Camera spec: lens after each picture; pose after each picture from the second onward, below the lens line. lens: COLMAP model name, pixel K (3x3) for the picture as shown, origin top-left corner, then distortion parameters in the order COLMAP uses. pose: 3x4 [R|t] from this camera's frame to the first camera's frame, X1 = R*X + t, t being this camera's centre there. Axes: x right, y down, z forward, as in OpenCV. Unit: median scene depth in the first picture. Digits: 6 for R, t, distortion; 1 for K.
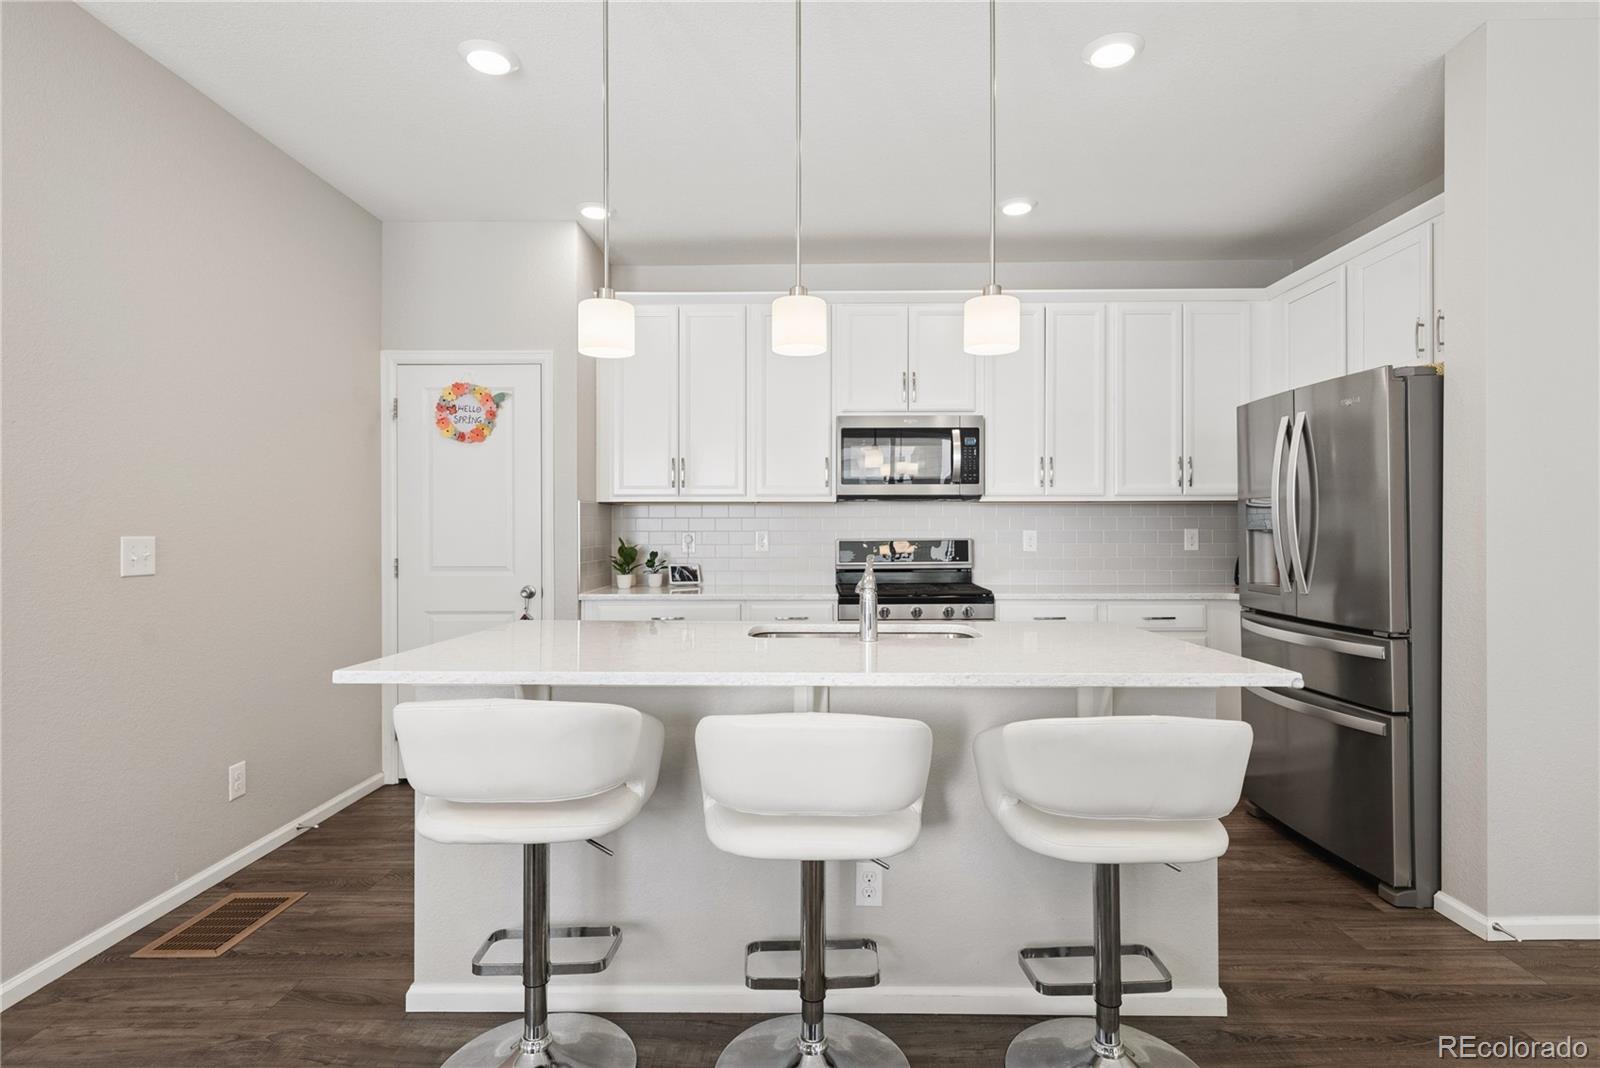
lens RADIAL K [[786.3, 0, 803.0], [0, 786.3, 529.5], [0, 0, 1]] dist [-0.003645, 0.000841]
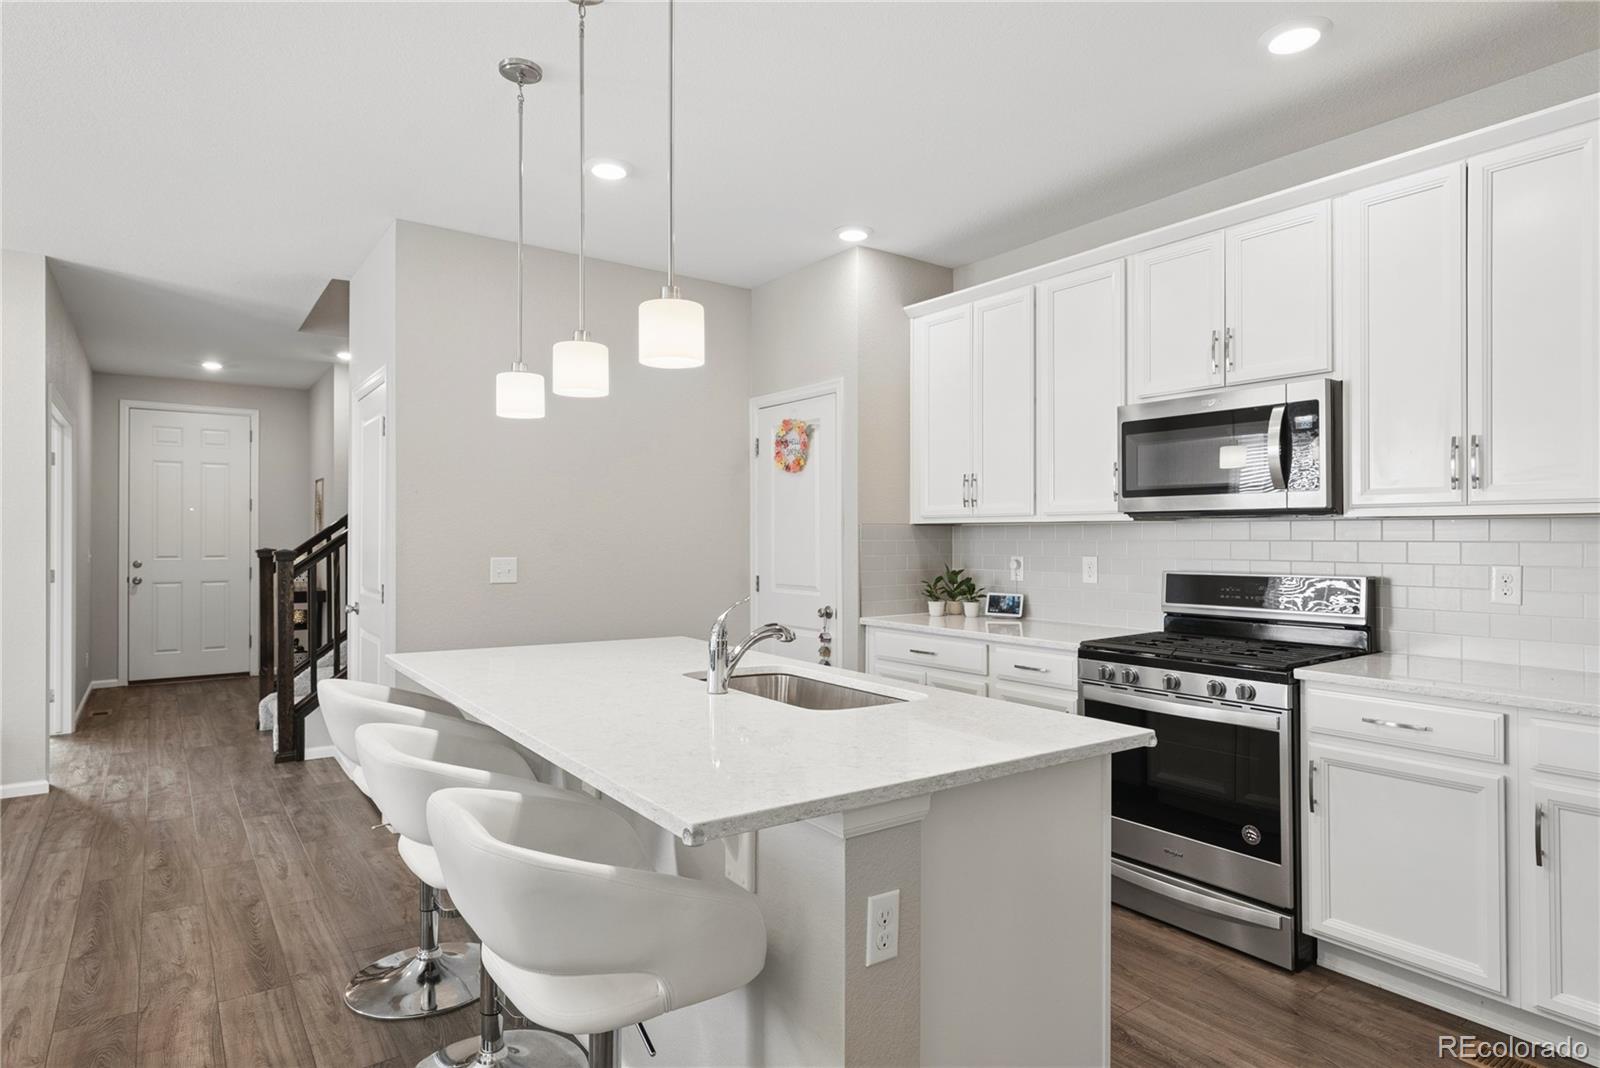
lens RADIAL K [[883.6, 0, 801.7], [0, 883.6, 532.6], [0, 0, 1]] dist [0.006407, 0.001635]
pose [[0.594869, -0.000538, -0.803822, 0.575707], [-0.002089, 0.999995, -0.002215, -0.023660], [0.803820, 0.002997, 0.594865, 0.271965]]
